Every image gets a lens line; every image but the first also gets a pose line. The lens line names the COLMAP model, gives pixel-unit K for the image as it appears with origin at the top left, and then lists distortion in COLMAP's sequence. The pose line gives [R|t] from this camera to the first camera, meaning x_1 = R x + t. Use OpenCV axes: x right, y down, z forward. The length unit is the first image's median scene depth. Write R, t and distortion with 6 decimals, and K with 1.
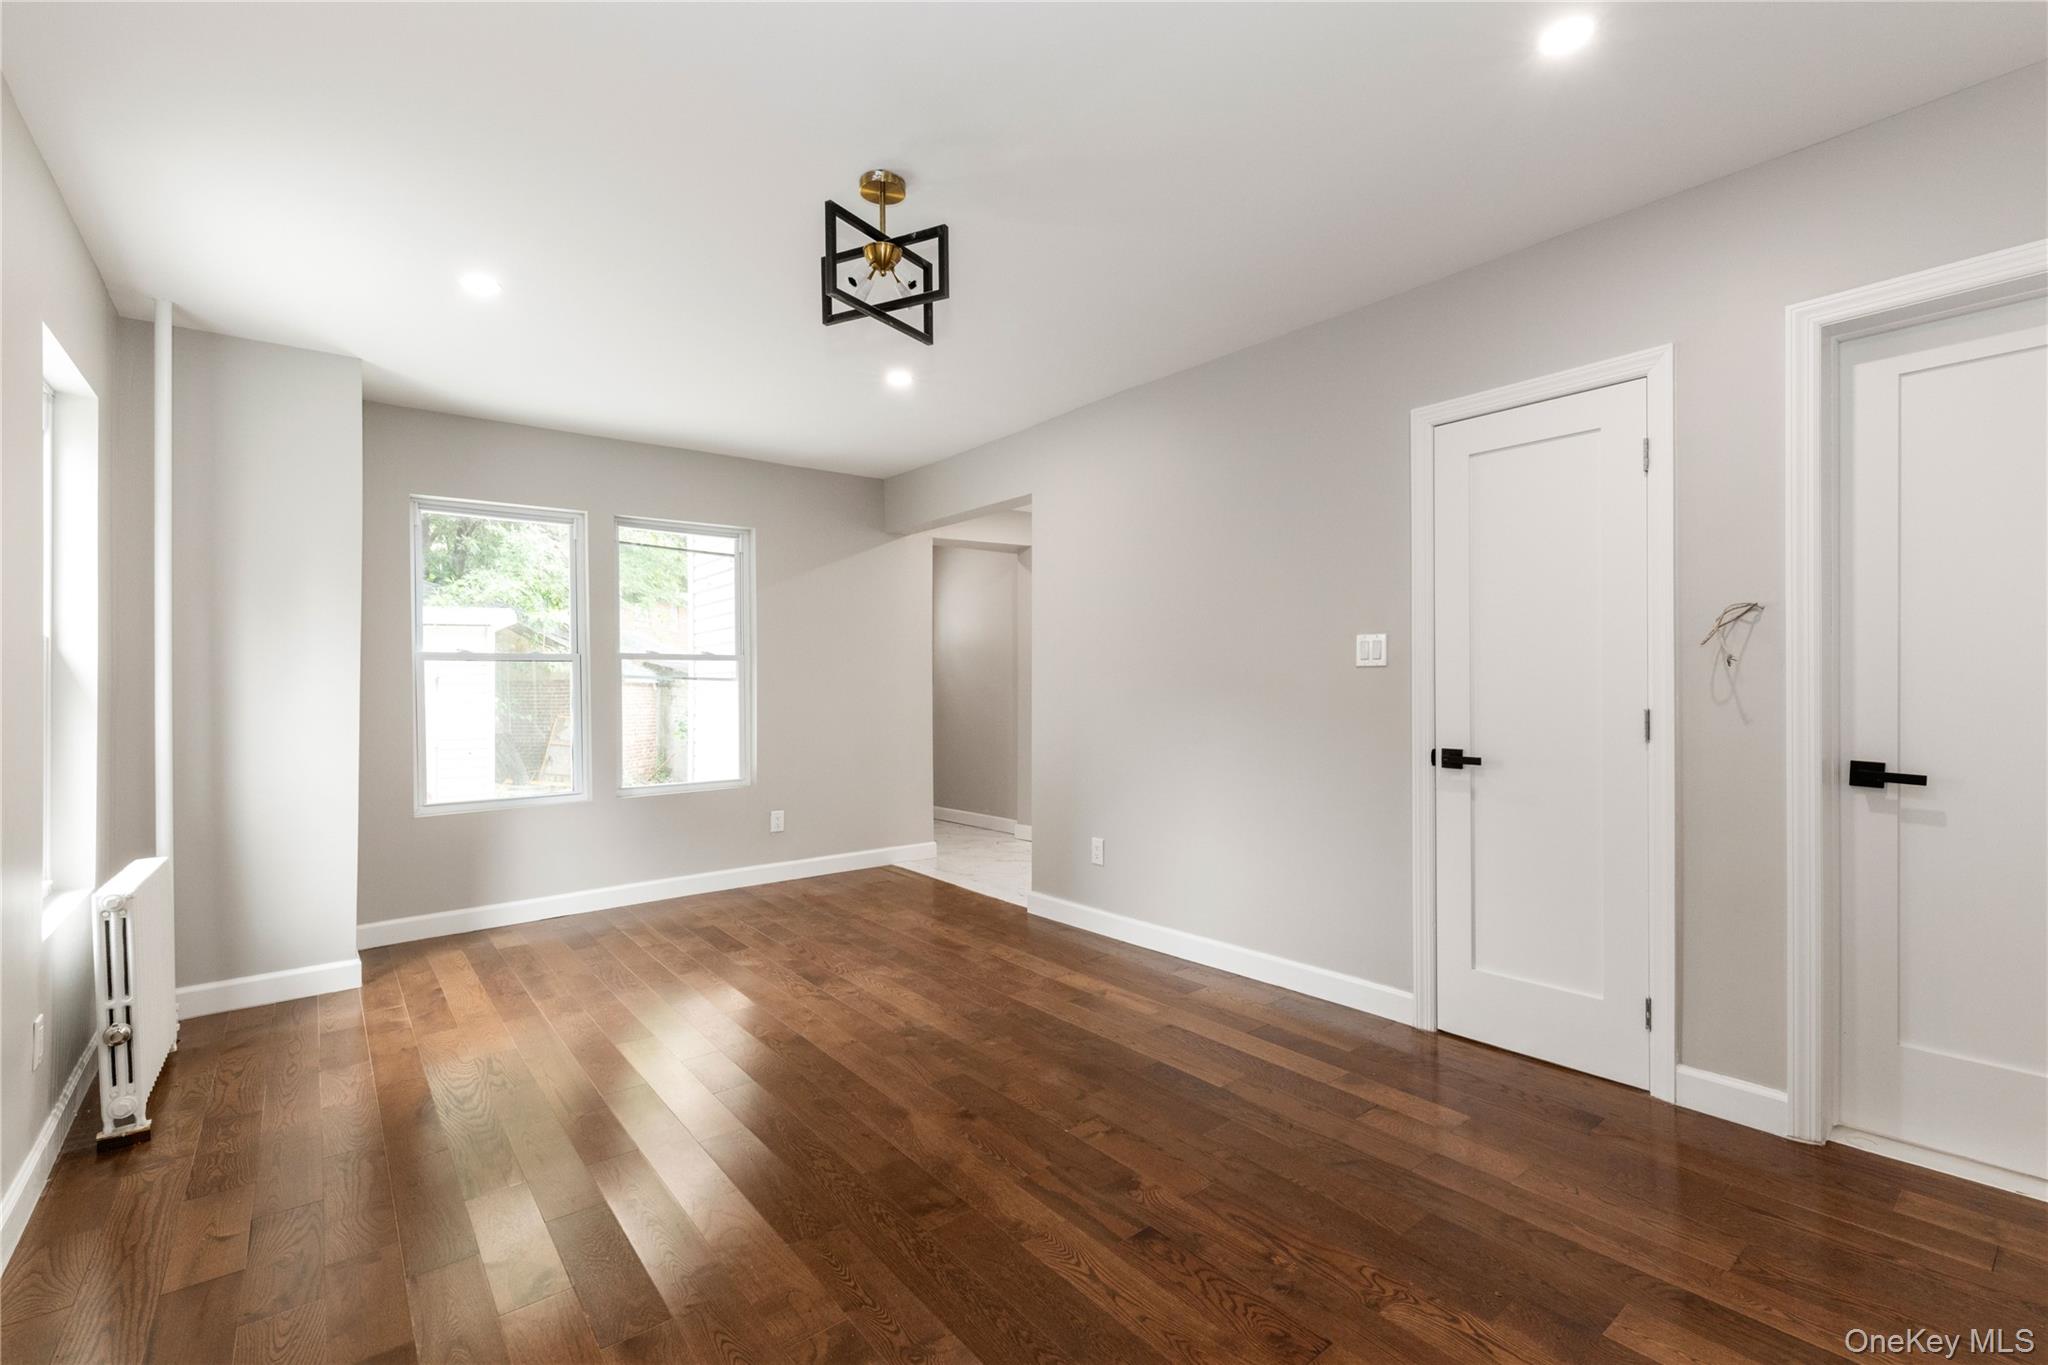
lens RADIAL K [[885.1, 0, 1023.0], [0, 885.1, 672.2], [0, 0, 1]] dist [-0.000035, 0.000136]
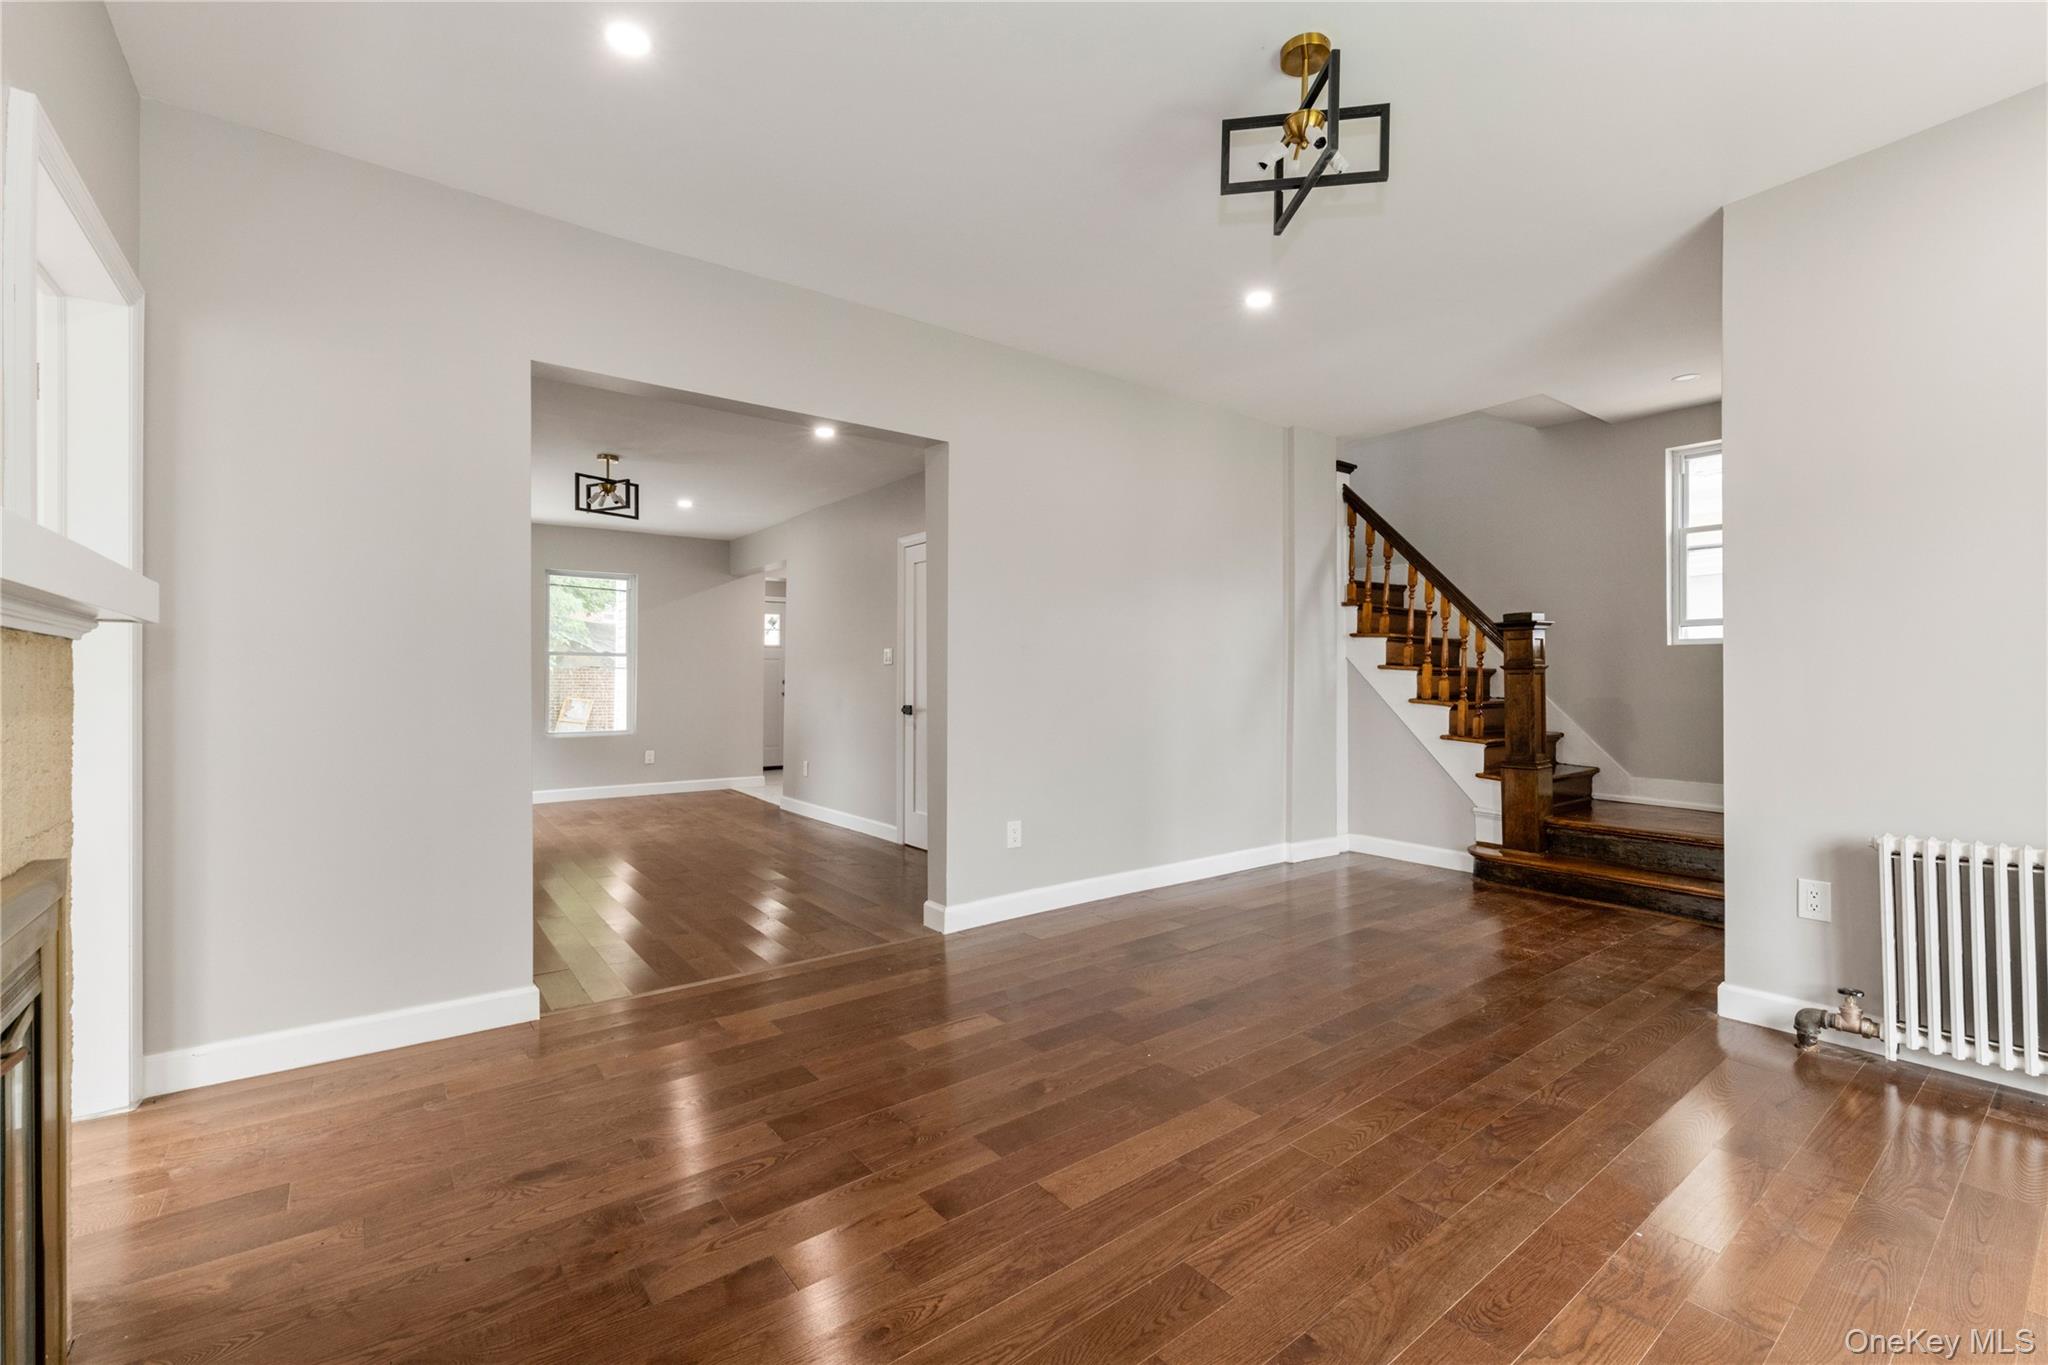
lens RADIAL K [[856.5, 0, 1023.0], [0, 856.5, 672.7], [0, 0, 1]] dist [0.000185, 0.000035]
pose [[0.999465, 0.009761, -0.031216, 0.478070], [-0.009516, 0.999923, 0.007970, -0.004069], [0.031291, -0.007669, 0.999481, -0.570378]]
